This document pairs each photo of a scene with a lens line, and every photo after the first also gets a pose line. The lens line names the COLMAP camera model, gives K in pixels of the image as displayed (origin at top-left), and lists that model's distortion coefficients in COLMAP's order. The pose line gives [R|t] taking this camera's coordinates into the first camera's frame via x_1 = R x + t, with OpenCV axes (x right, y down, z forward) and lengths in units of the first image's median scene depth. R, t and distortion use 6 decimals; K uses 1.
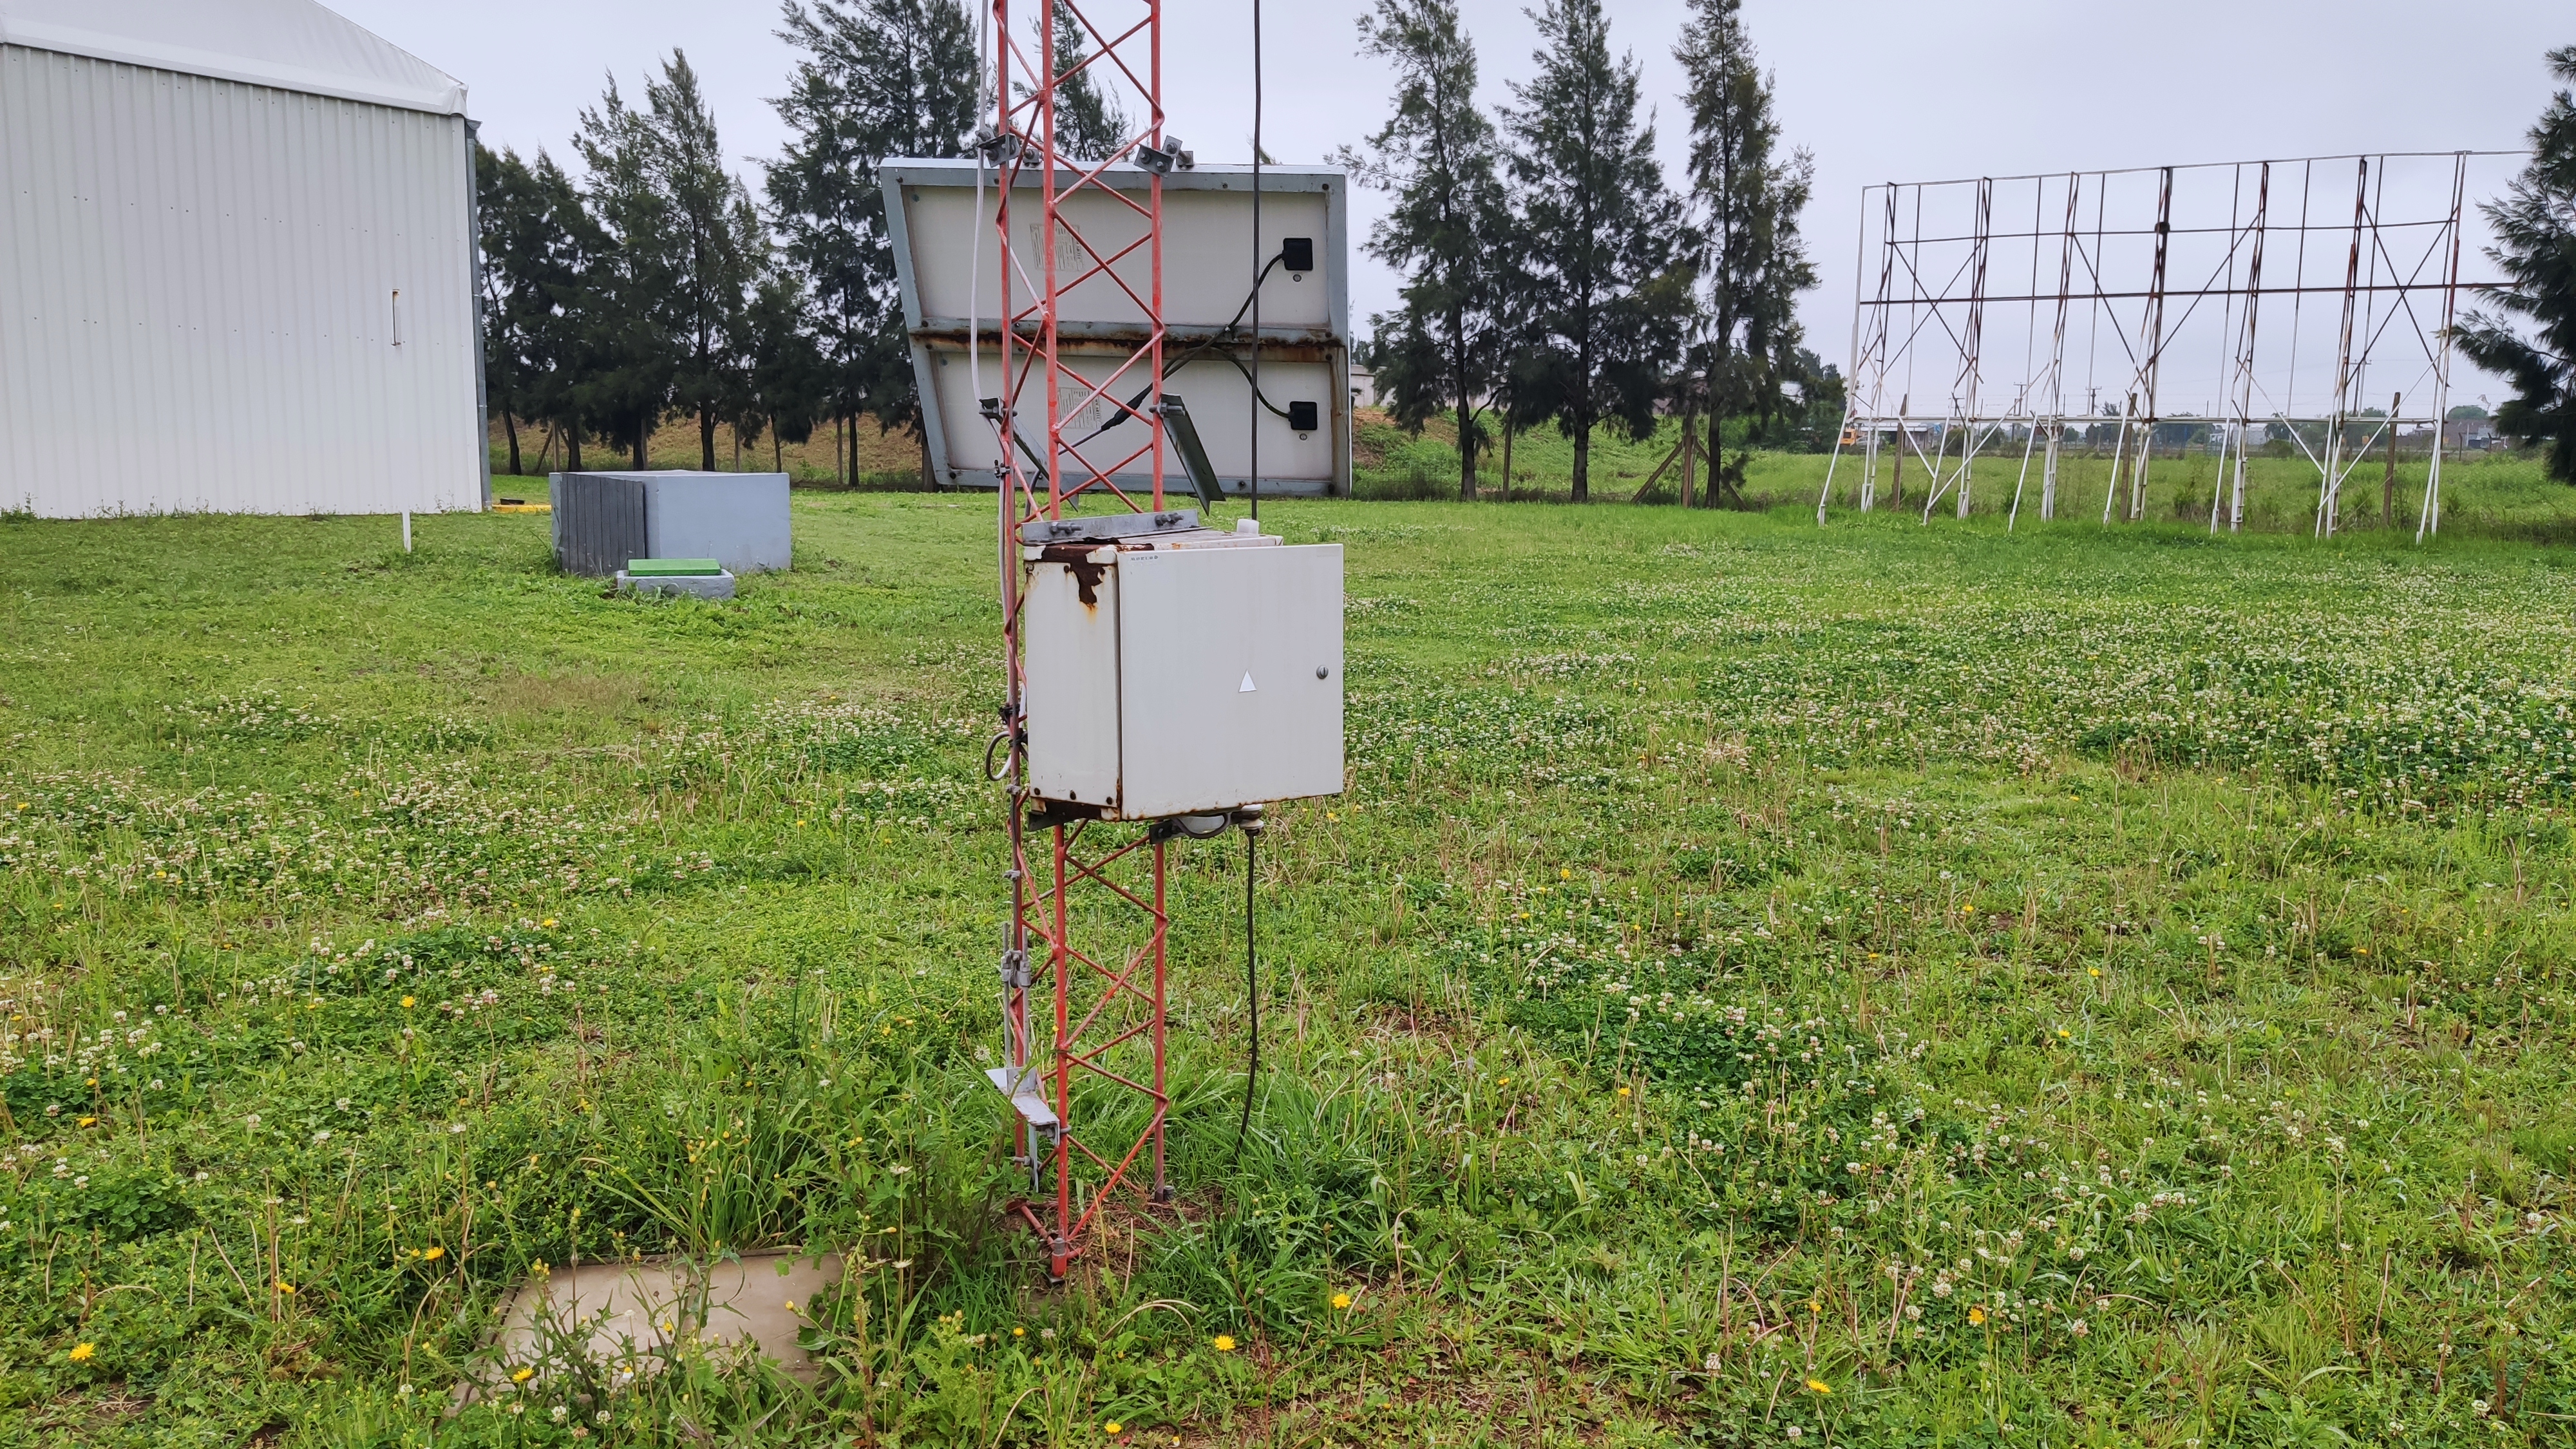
lens RADIAL K [[2003.8, 0, 1283.9], [0, 2003.8, 733.8], [0, 0, 1]] dist [0.037246, -0.076943]
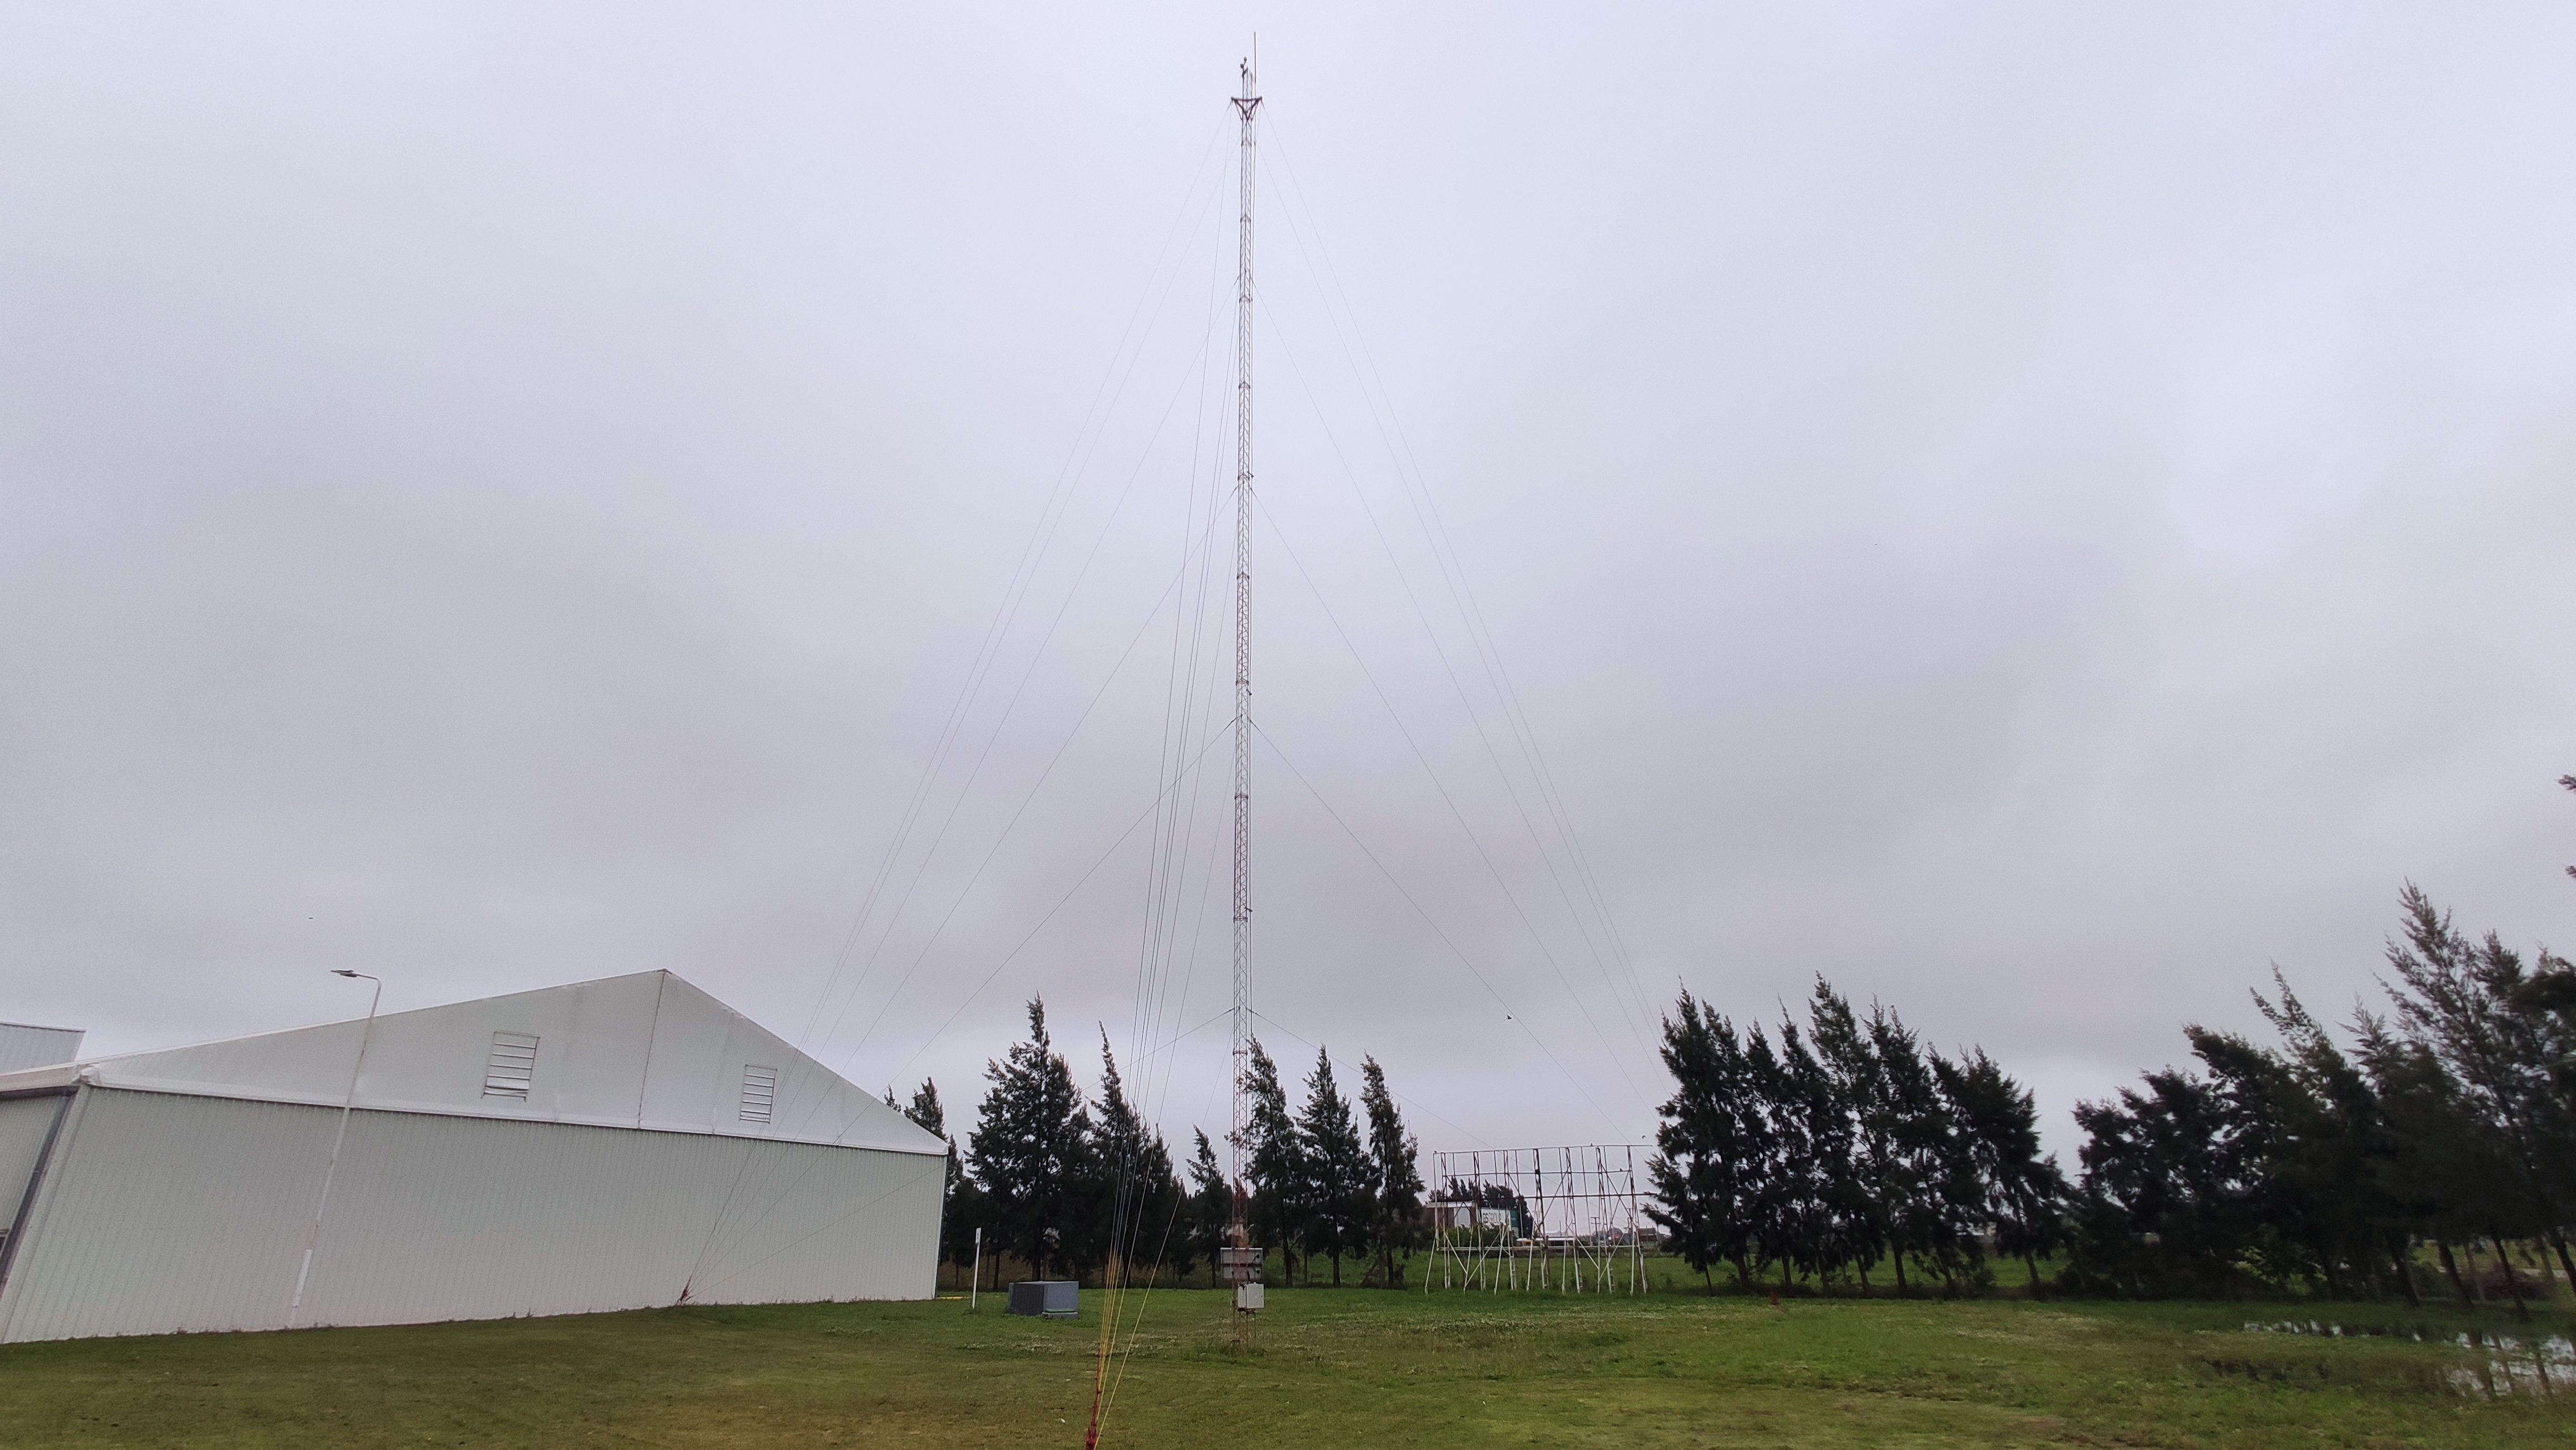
lens RADIAL K [[1245.9, 0, 1271.9], [0, 1245.9, 711.2], [0, 0, 1]] dist [-0.004593, -0.000261]
pose [[0.997192, 0.008689, 0.074385, -0.040952], [0.031836, 0.849858, -0.526049, 0.073204], [-0.067788, 0.526940, 0.847195, -0.571241]]
